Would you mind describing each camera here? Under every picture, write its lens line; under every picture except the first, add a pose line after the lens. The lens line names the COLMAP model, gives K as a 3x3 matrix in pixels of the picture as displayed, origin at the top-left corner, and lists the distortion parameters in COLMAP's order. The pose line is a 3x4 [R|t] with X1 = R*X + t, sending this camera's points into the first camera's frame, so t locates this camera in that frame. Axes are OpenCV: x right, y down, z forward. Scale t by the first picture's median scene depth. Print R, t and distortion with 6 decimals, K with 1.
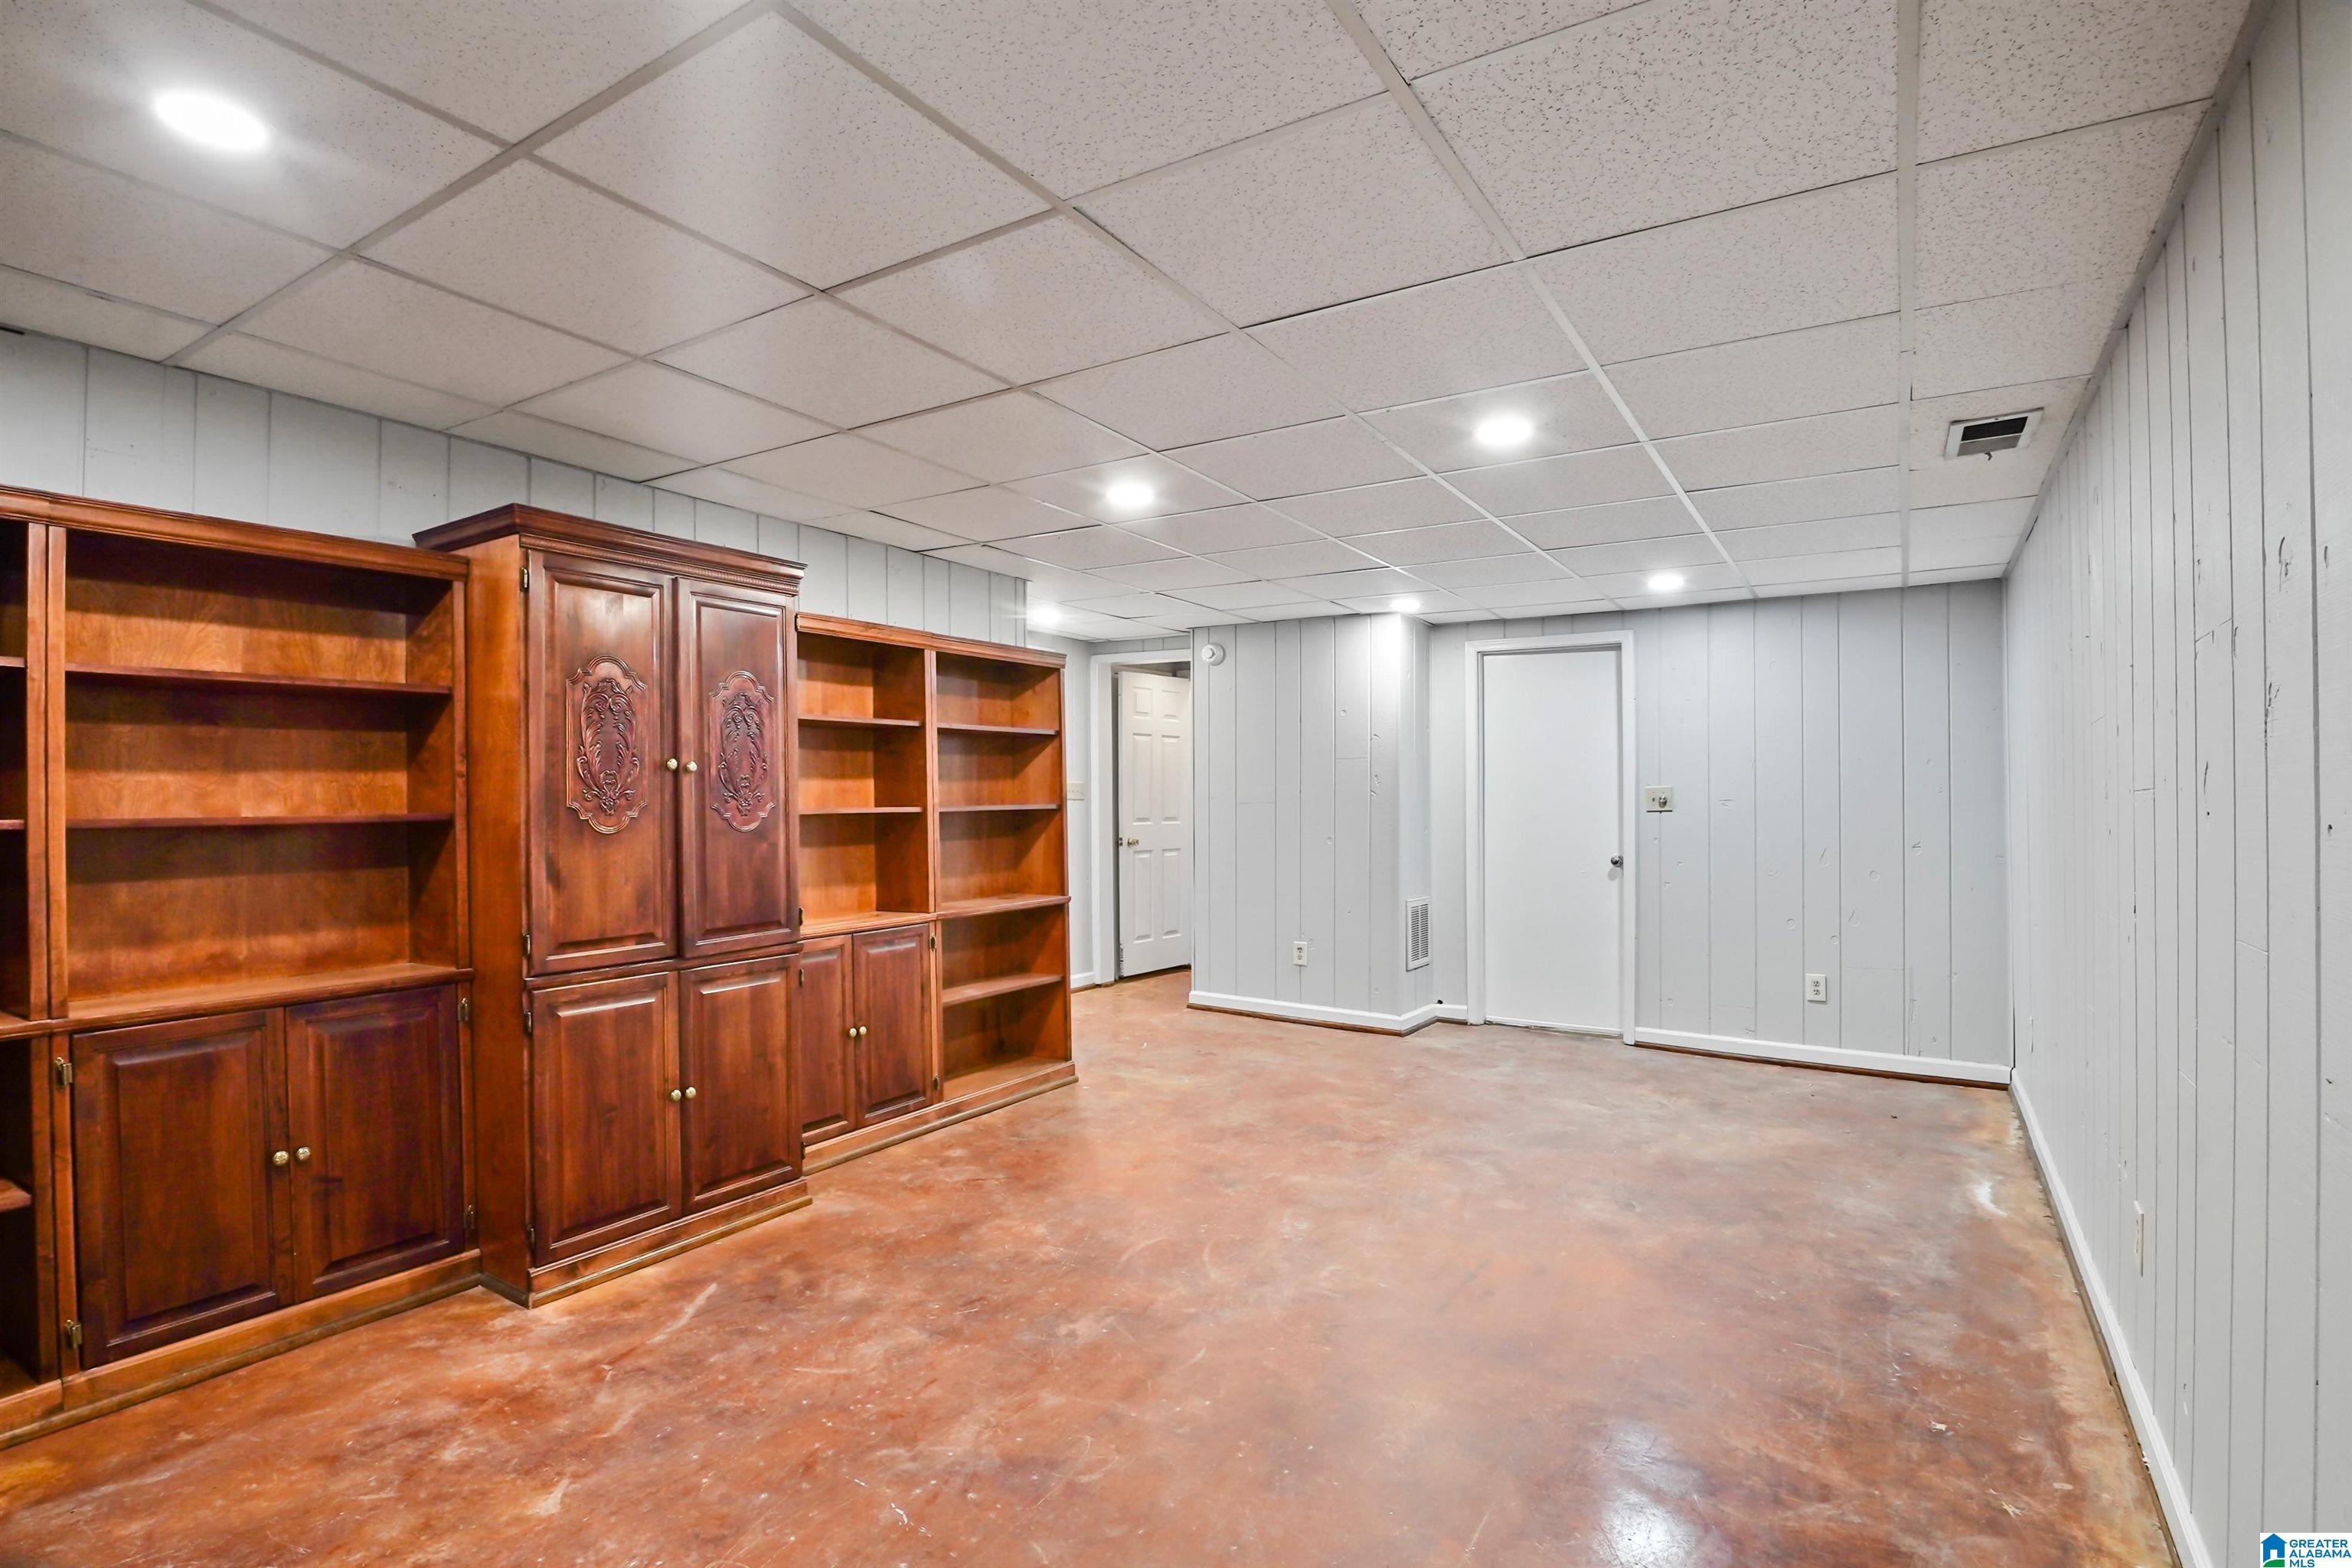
lens RADIAL K [[1153.5, 0, 1161.5], [0, 1153.5, 810.9], [0, 0, 1]] dist [-0.015427, 0.001028]
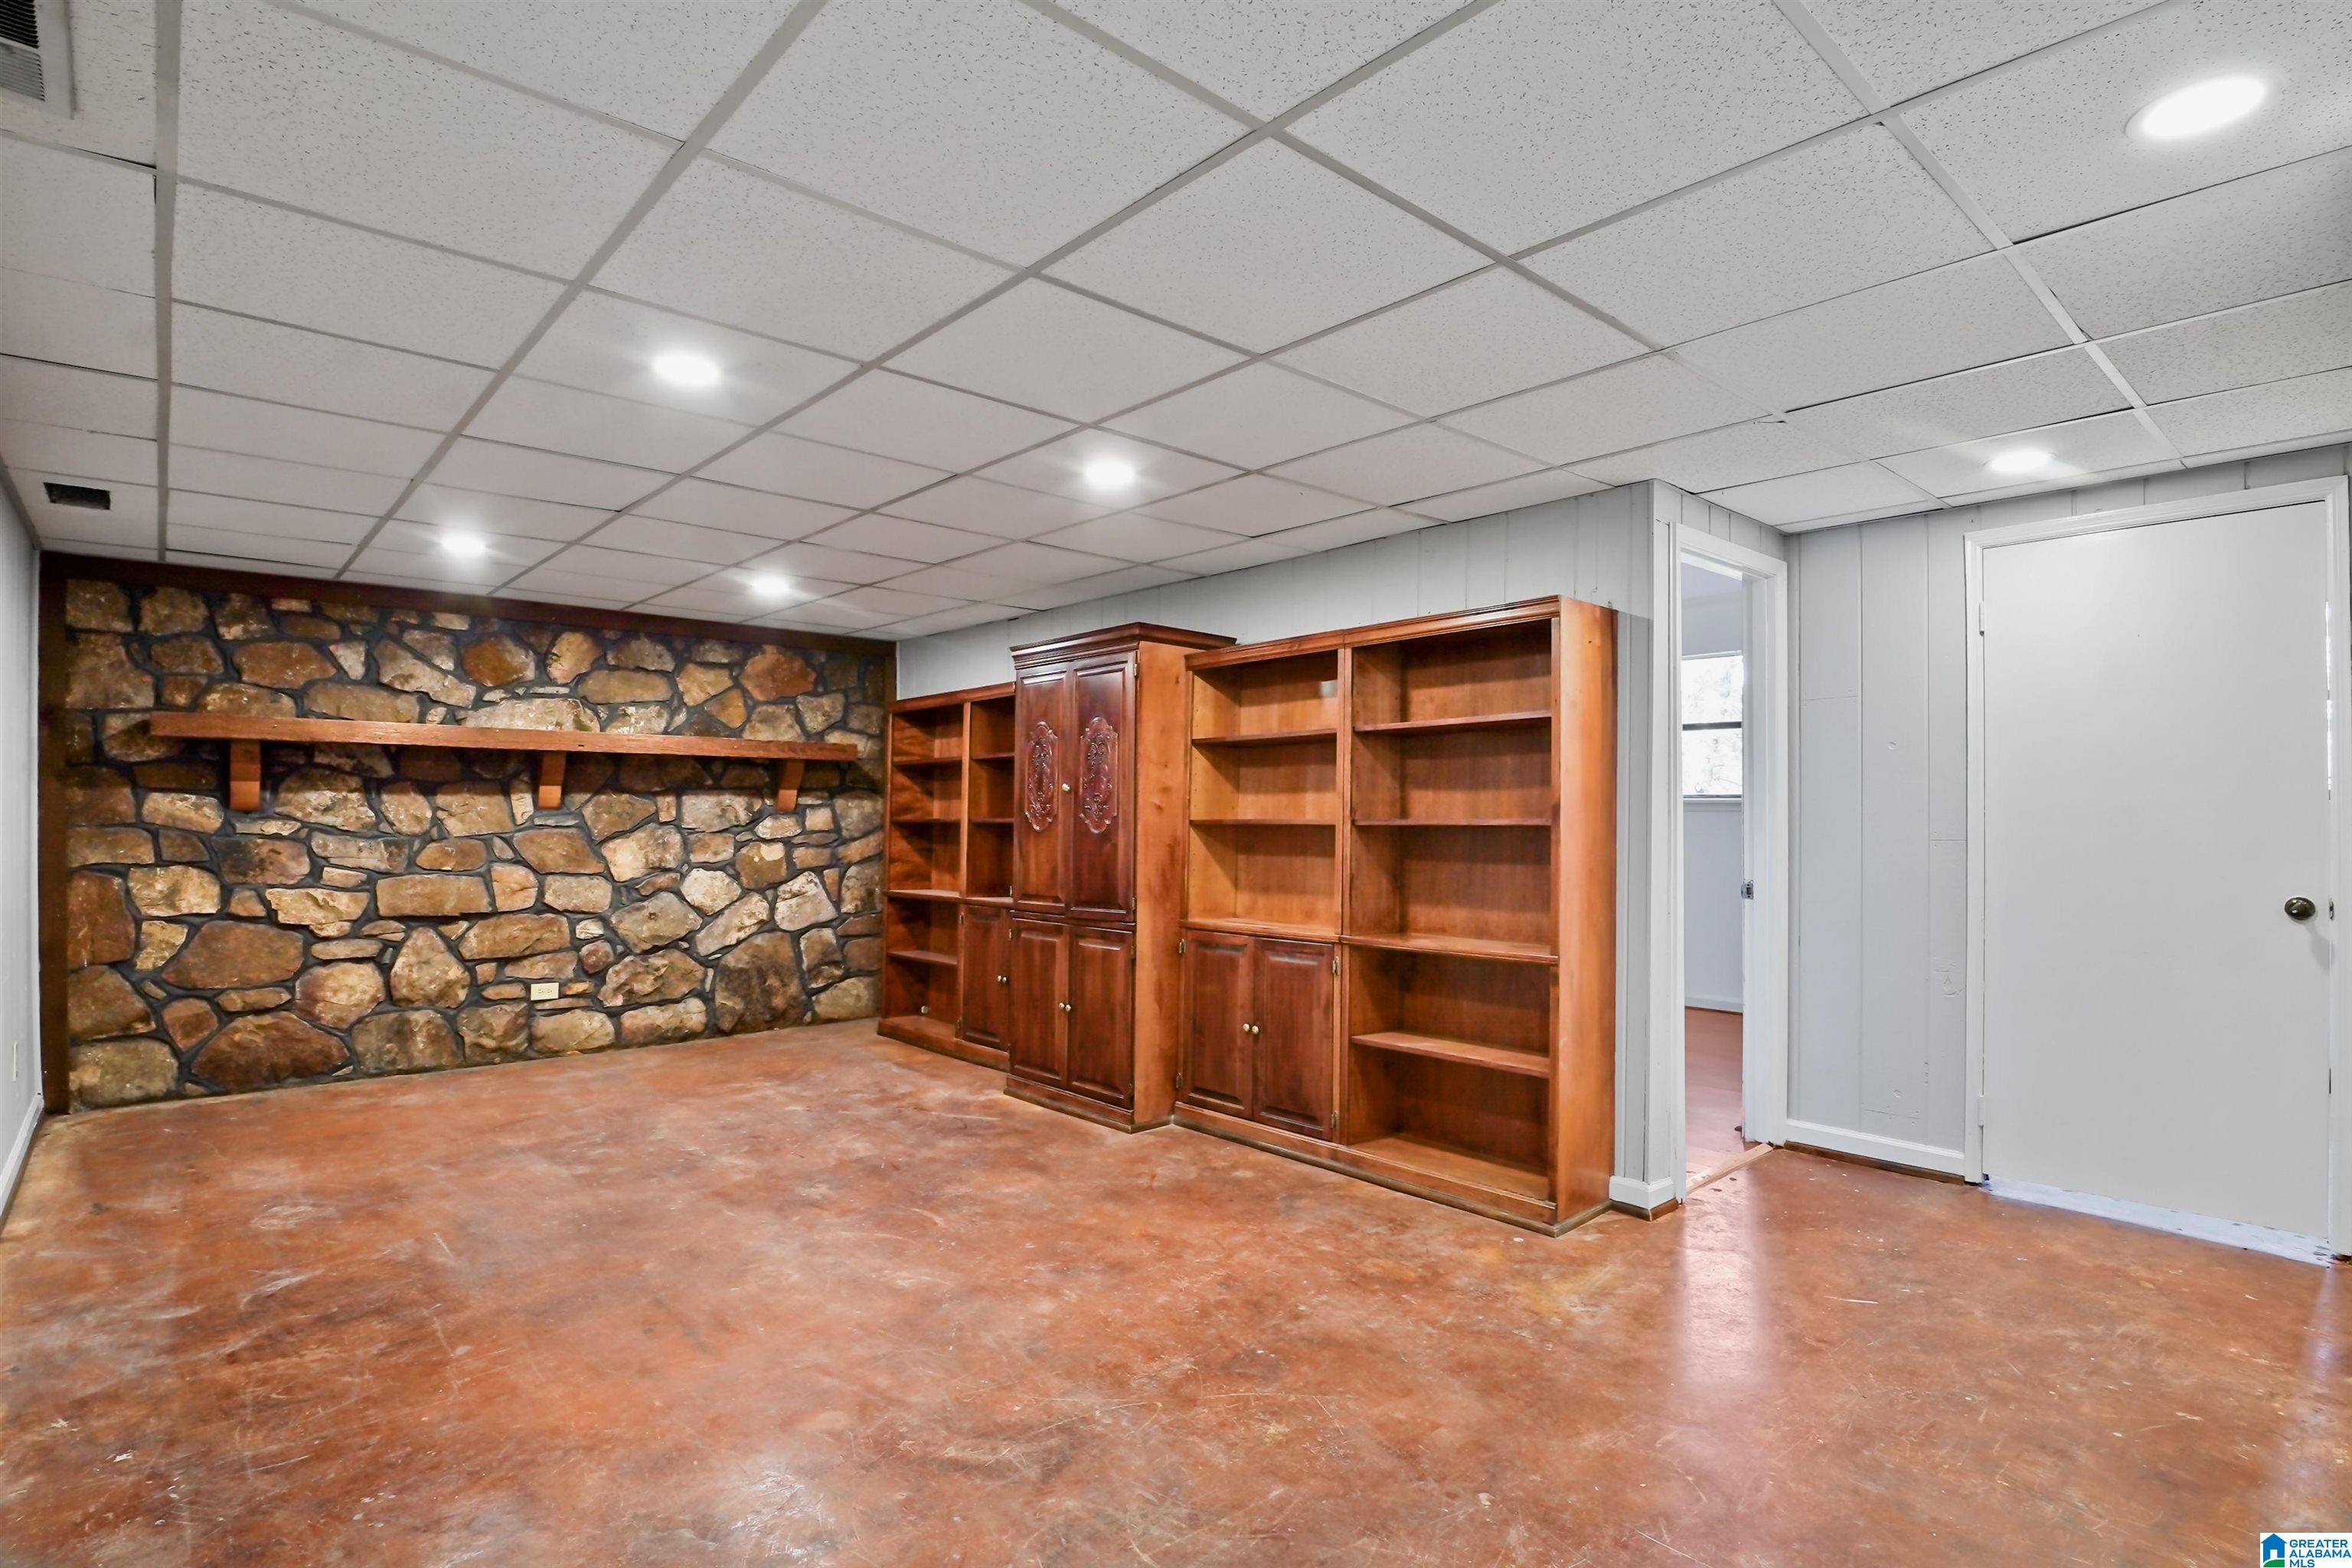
lens RADIAL K [[1153.5, 0, 1161.5], [0, 1153.5, 810.9], [0, 0, 1]] dist [-0.015427, 0.001028]
pose [[-0.274798, -0.002519, -0.961499, 0.915756], [-0.011966, 0.999928, 0.000800, -0.011268], [0.961428, 0.011725, -0.274808, 1.410678]]
